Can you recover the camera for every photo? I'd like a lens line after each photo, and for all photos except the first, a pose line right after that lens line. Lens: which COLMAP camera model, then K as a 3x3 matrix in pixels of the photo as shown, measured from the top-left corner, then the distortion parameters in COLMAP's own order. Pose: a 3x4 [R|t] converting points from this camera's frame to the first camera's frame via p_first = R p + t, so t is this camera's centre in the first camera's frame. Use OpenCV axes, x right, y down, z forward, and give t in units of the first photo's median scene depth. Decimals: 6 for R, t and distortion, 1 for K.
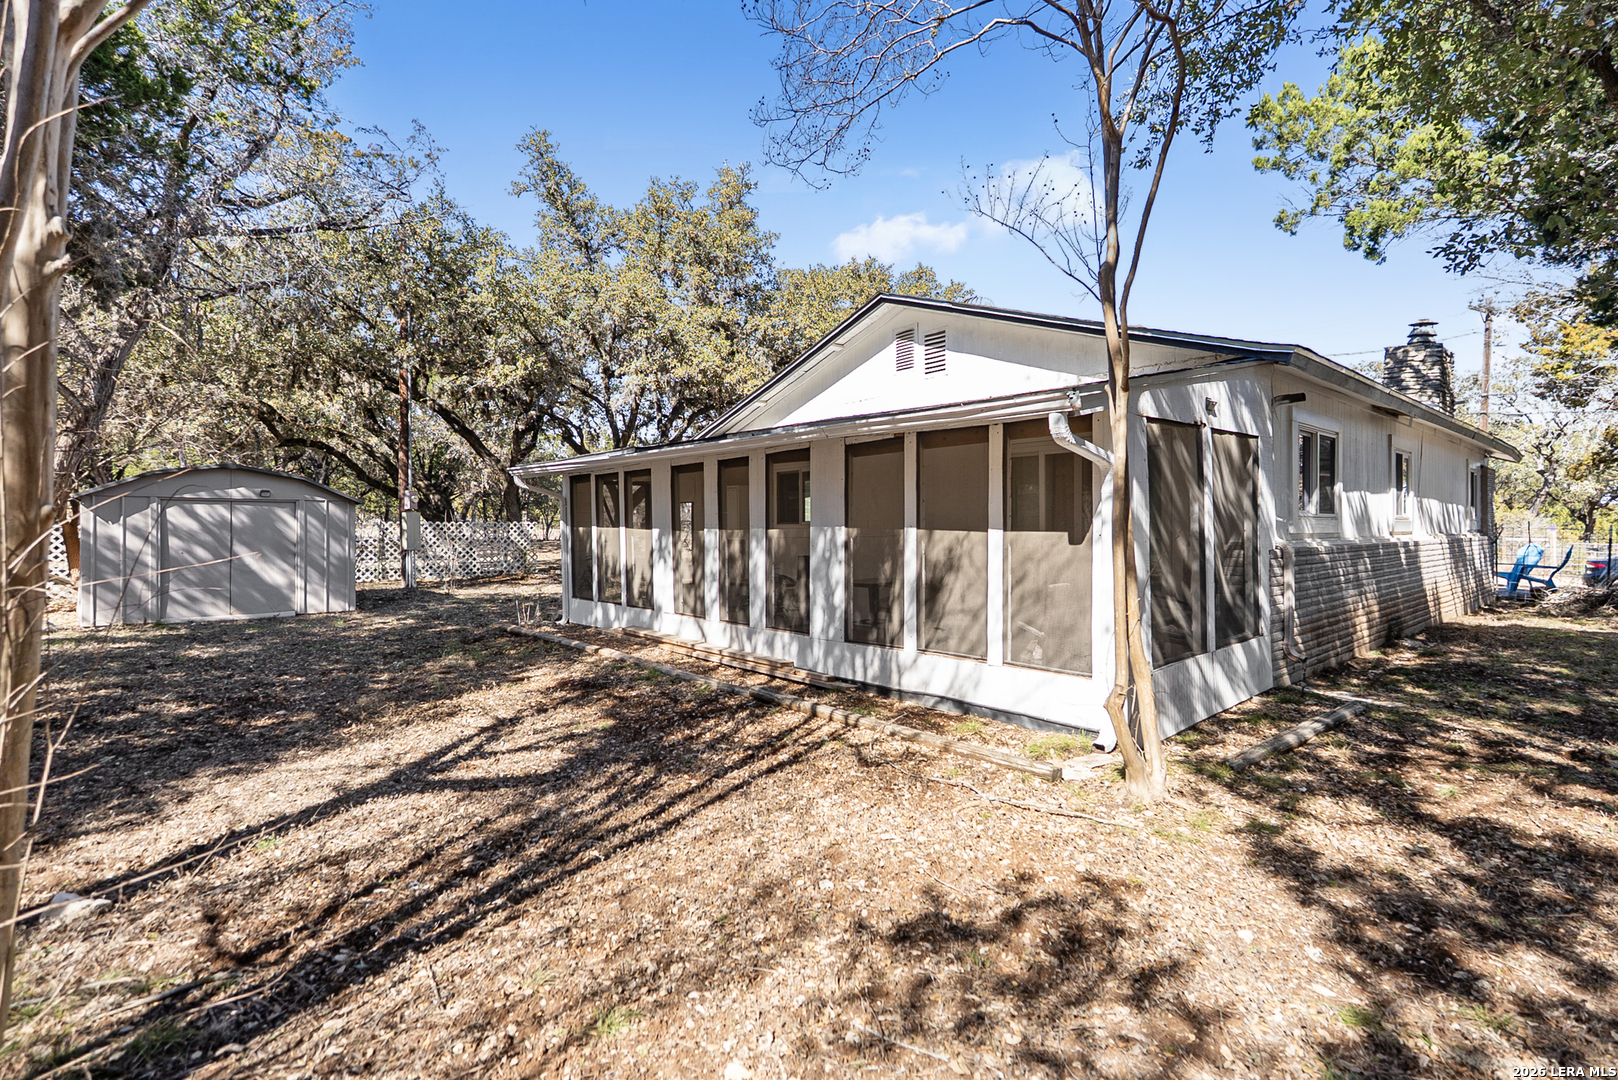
lens RADIAL K [[754.1, 0, 809.0], [0, 754.1, 540.0], [0, 0, 1]] dist [-0.002487, 0.000077]
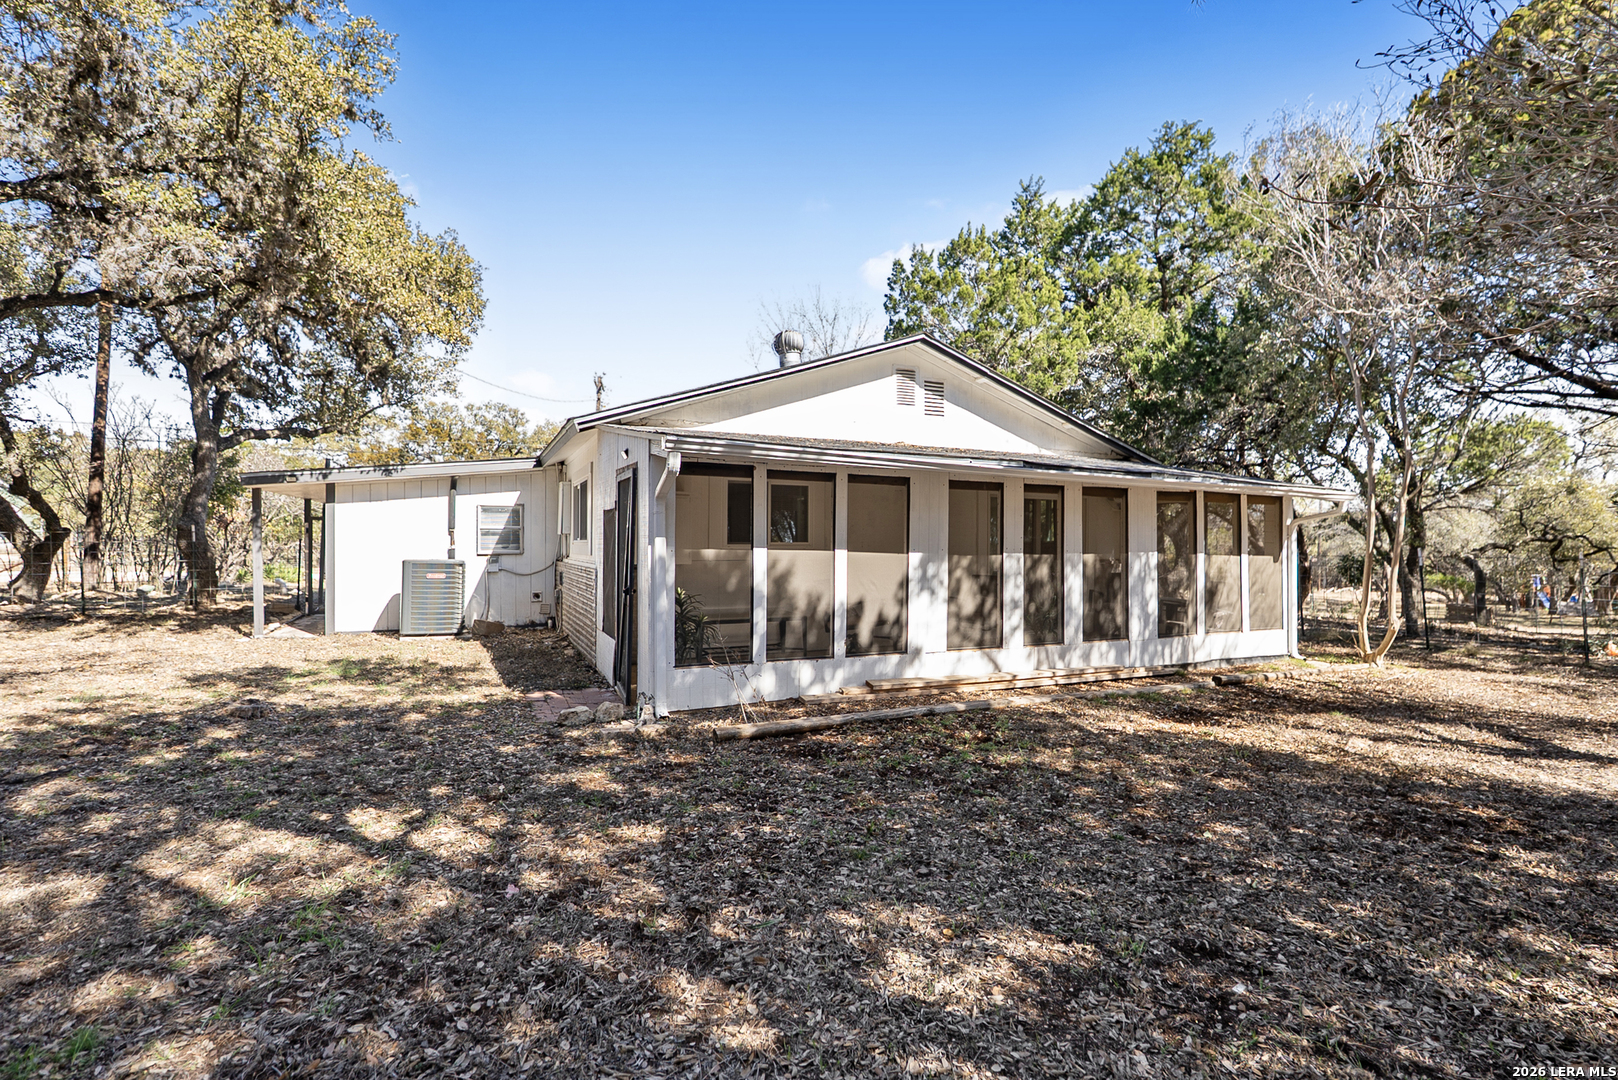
lens RADIAL K [[754.1, 0, 809.0], [0, 754.1, 540.0], [0, 0, 1]] dist [-0.002487, 0.000077]
pose [[0.272881, 0.005377, 0.962033, -1.109730], [0.004410, 0.999967, -0.006840, -0.026712], [-0.962038, 0.006109, 0.272848, 0.968461]]
